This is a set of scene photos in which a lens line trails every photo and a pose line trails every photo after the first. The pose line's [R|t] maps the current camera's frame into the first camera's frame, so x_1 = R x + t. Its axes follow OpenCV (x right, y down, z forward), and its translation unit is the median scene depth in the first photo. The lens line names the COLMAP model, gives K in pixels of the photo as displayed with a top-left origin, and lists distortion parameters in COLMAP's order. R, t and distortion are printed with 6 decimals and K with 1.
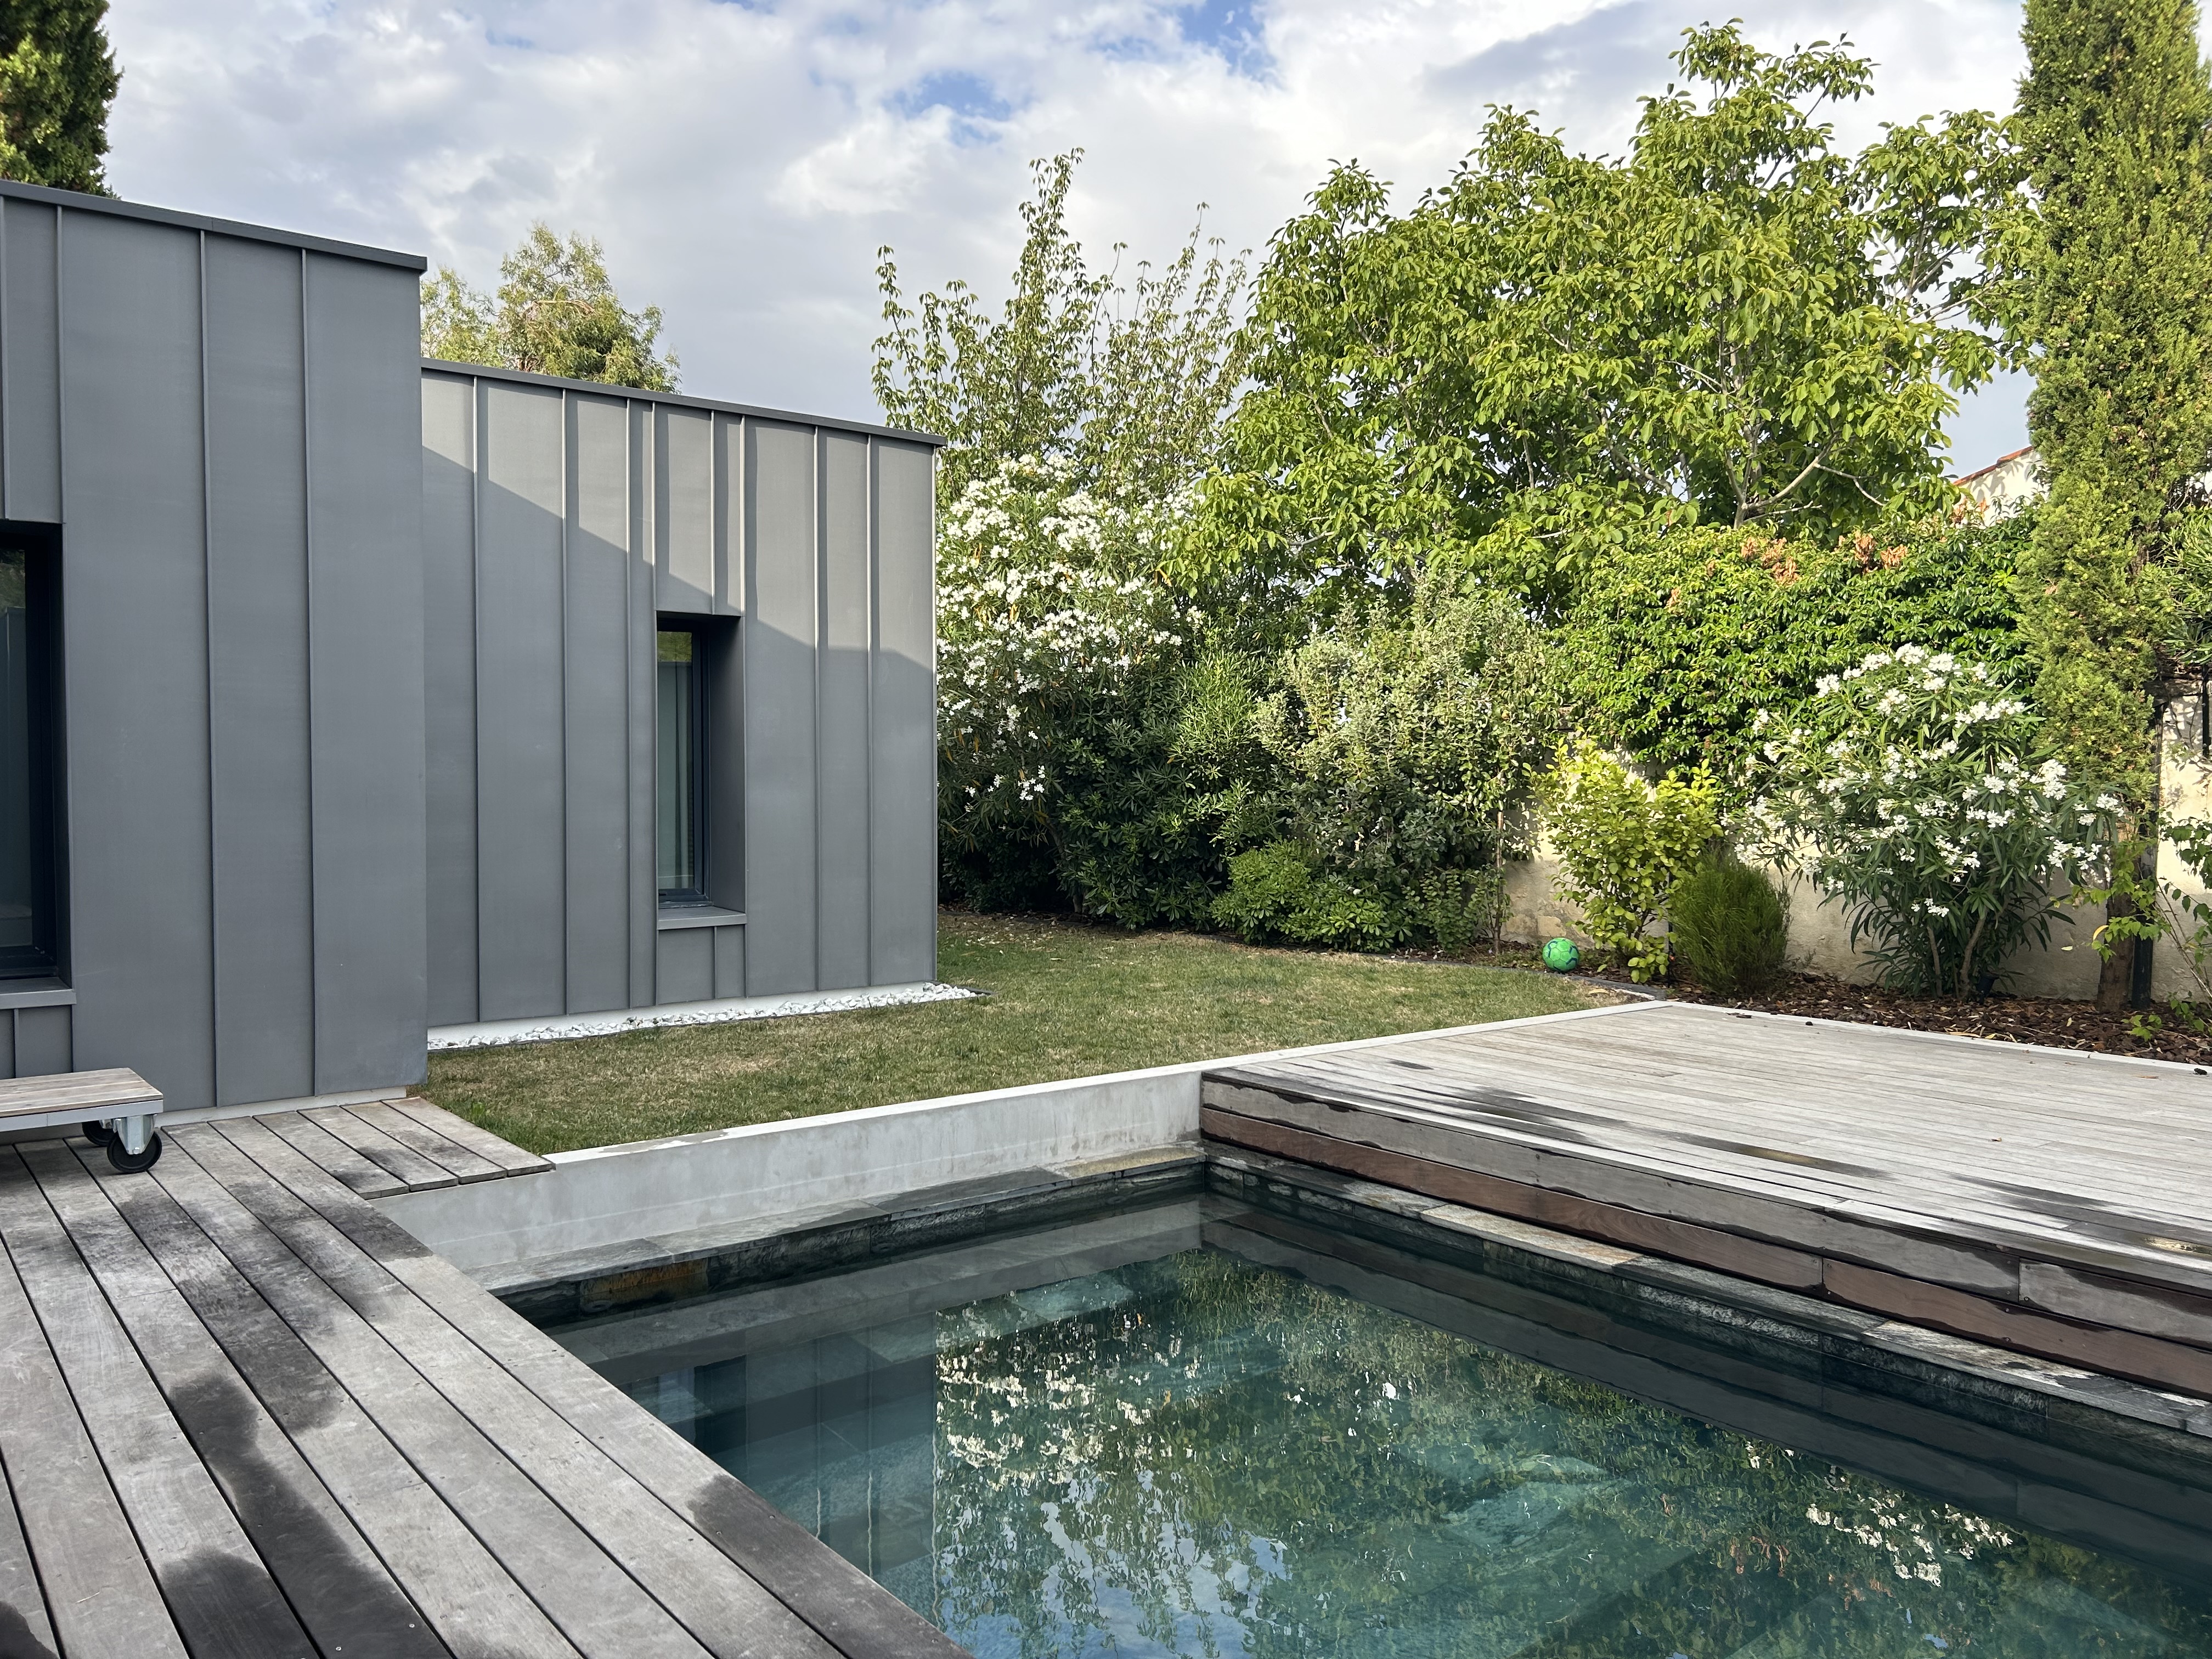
lens RADIAL K [[1663.6, 0, 1075.6], [0, 1663.6, 822.6], [0, 0, 1]] dist [0.056353, -0.045238]
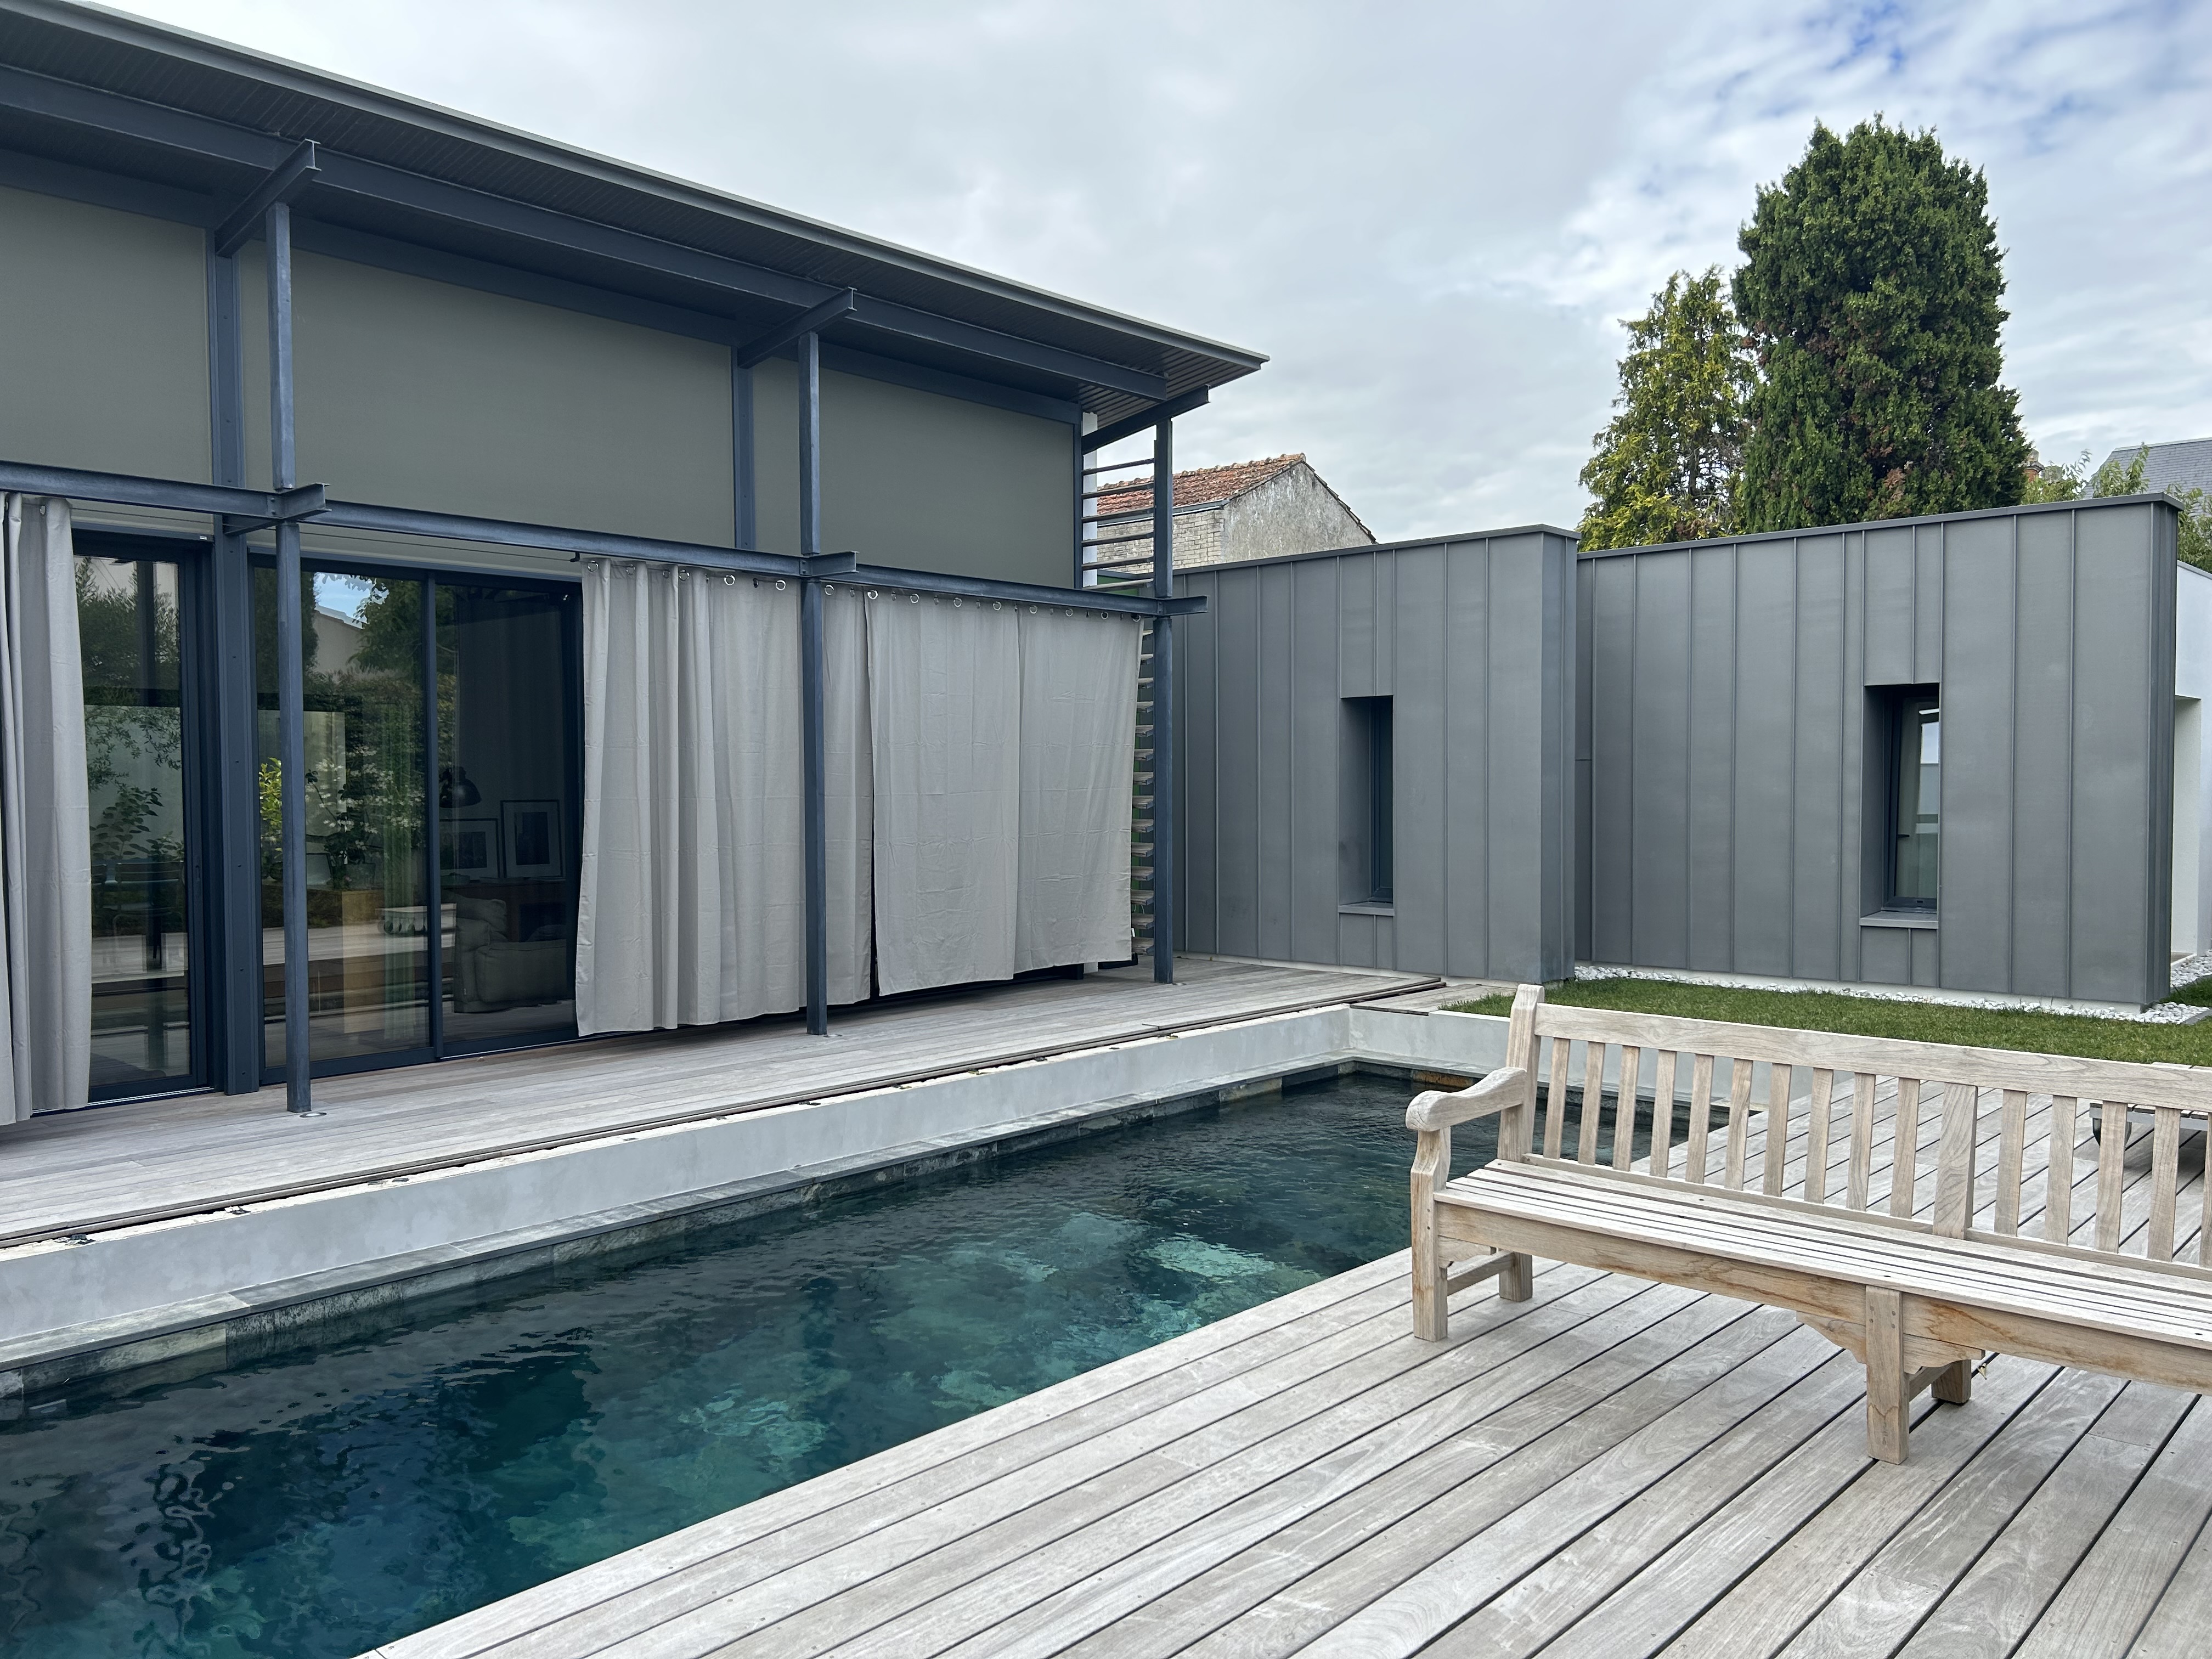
lens RADIAL K [[1663.6, 0, 1075.6], [0, 1663.6, 822.6], [0, 0, 1]] dist [0.056353, -0.045238]
pose [[0.166497, 0.025317, -0.985717, 0.975901], [-0.021832, 0.999520, 0.021984, -0.034246], [0.985800, 0.017859, 0.166969, 0.161377]]
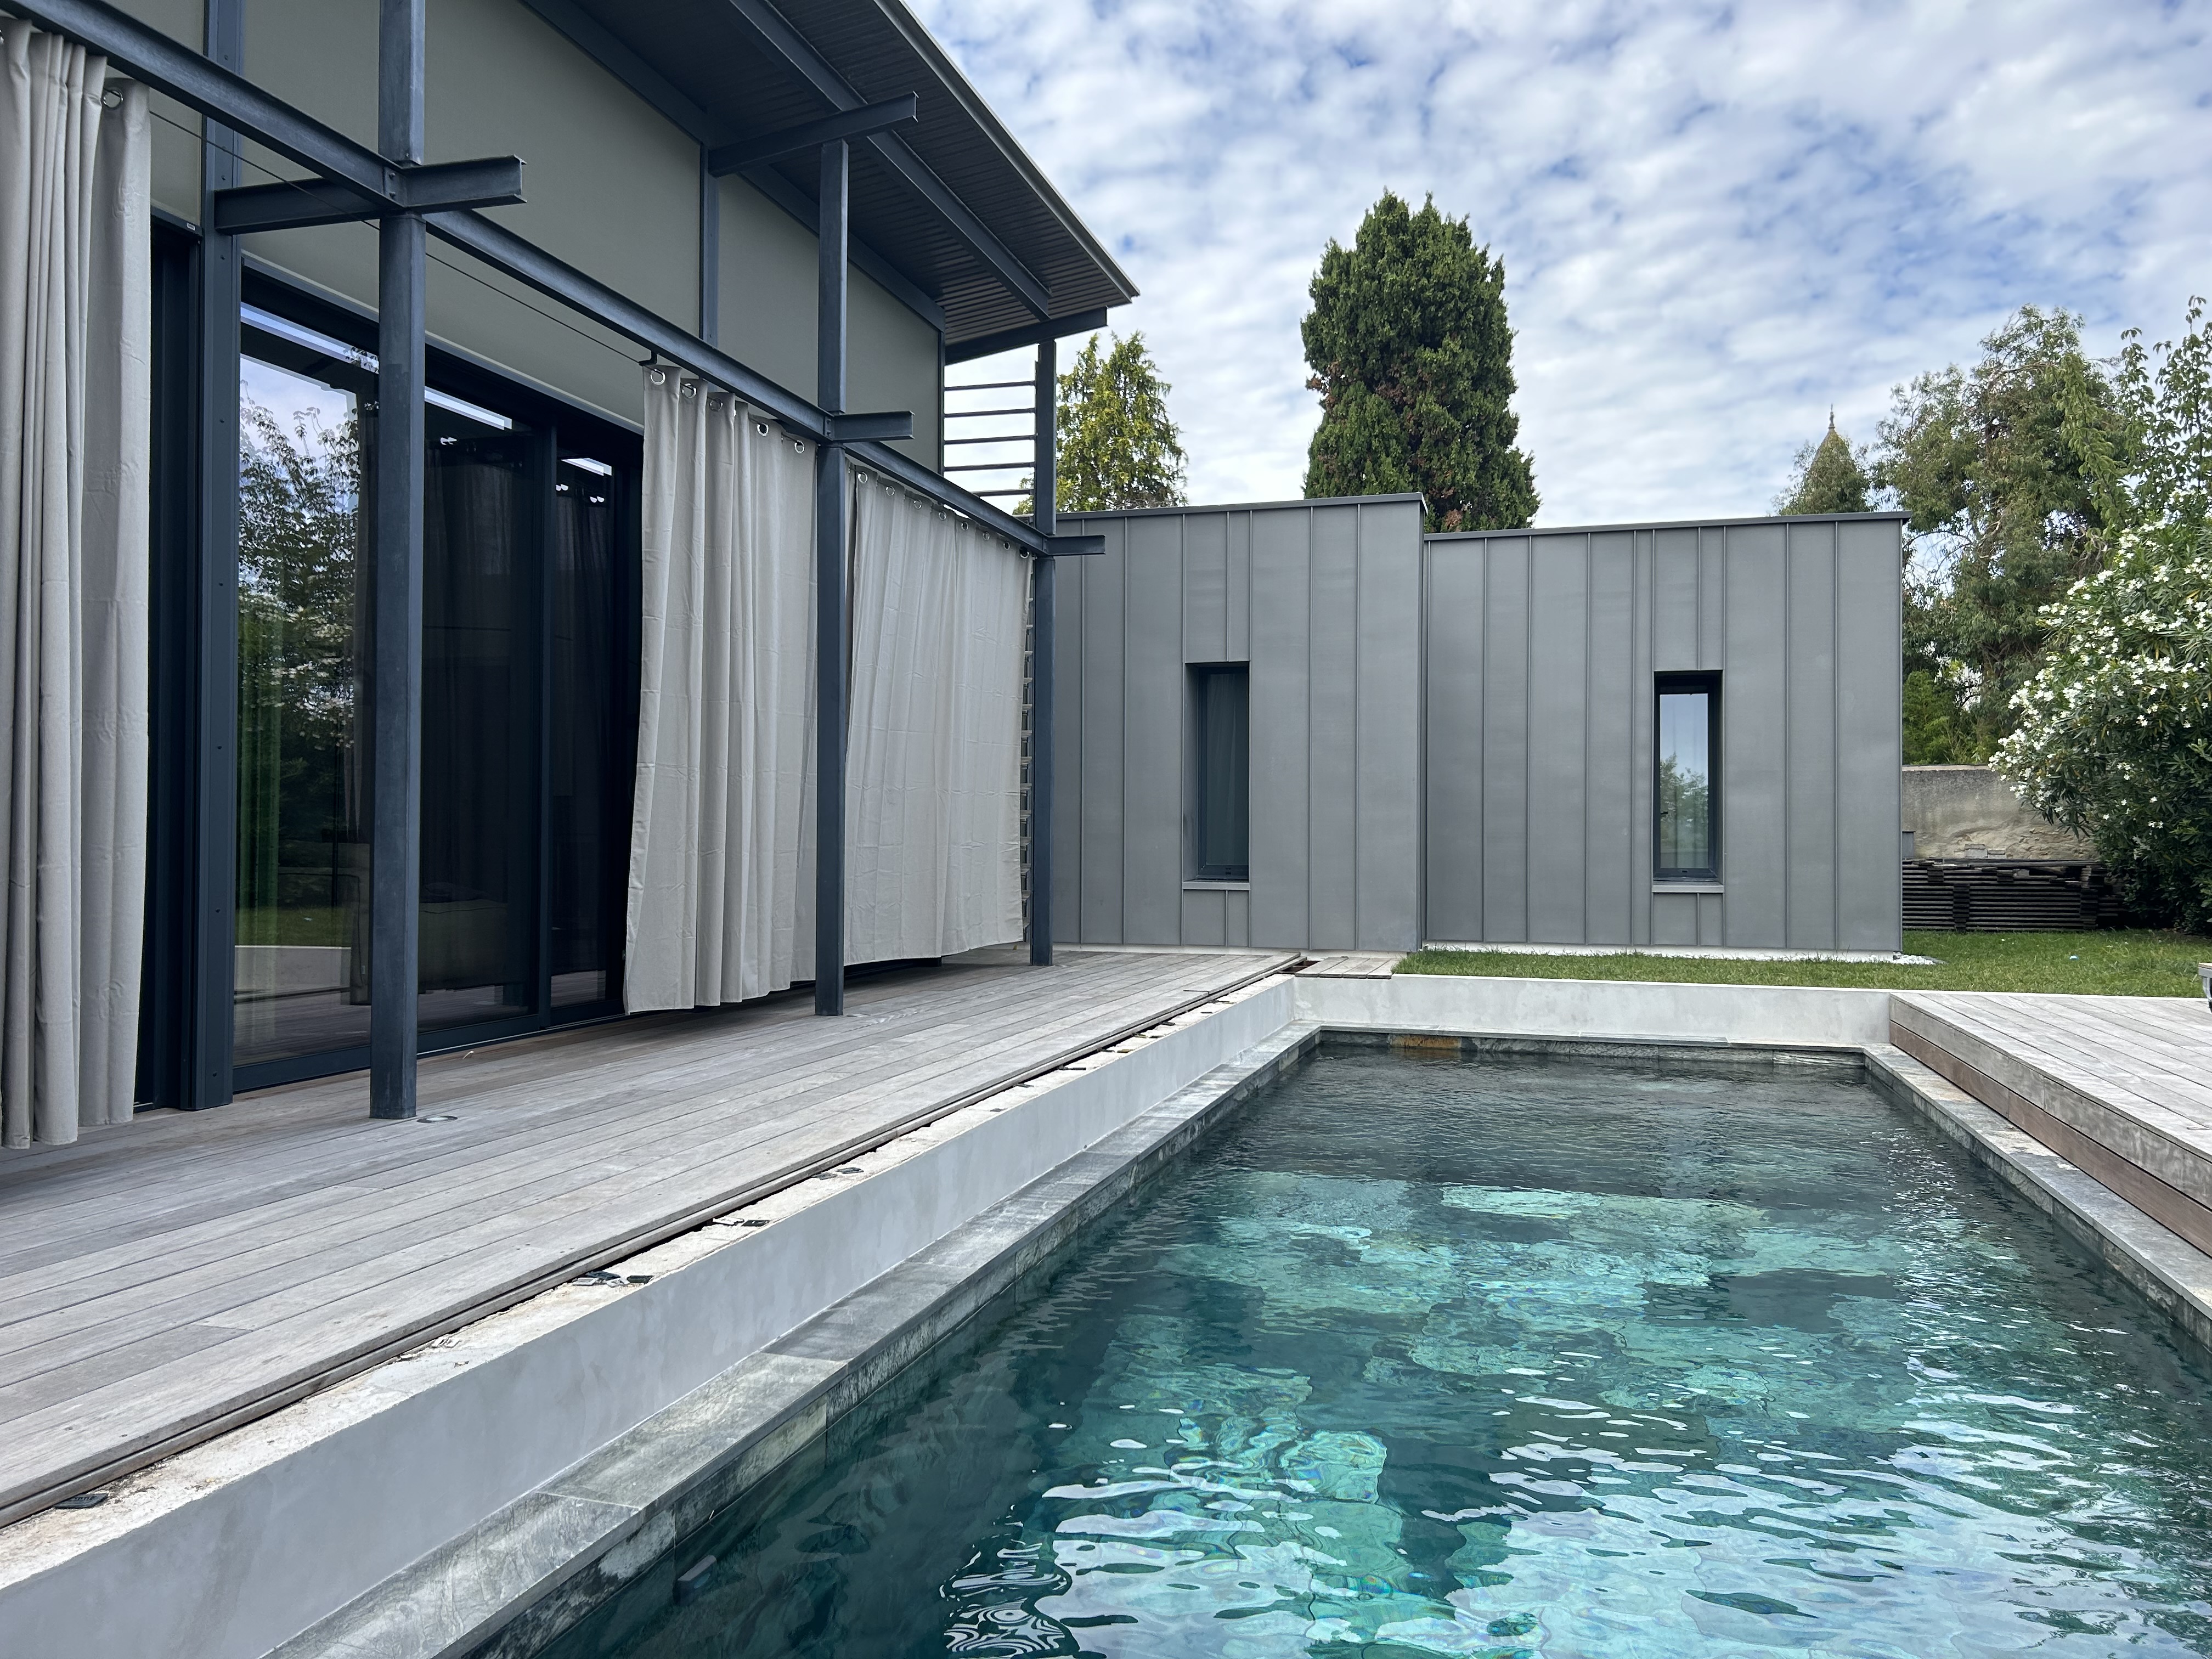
lens RADIAL K [[1663.6, 0, 1075.6], [0, 1663.6, 822.6], [0, 0, 1]] dist [0.056353, -0.045238]
pose [[0.590093, -0.003970, -0.807326, 0.629711], [-0.028719, 0.999252, -0.025905, 0.056089], [0.806825, 0.038471, 0.589537, -0.257144]]
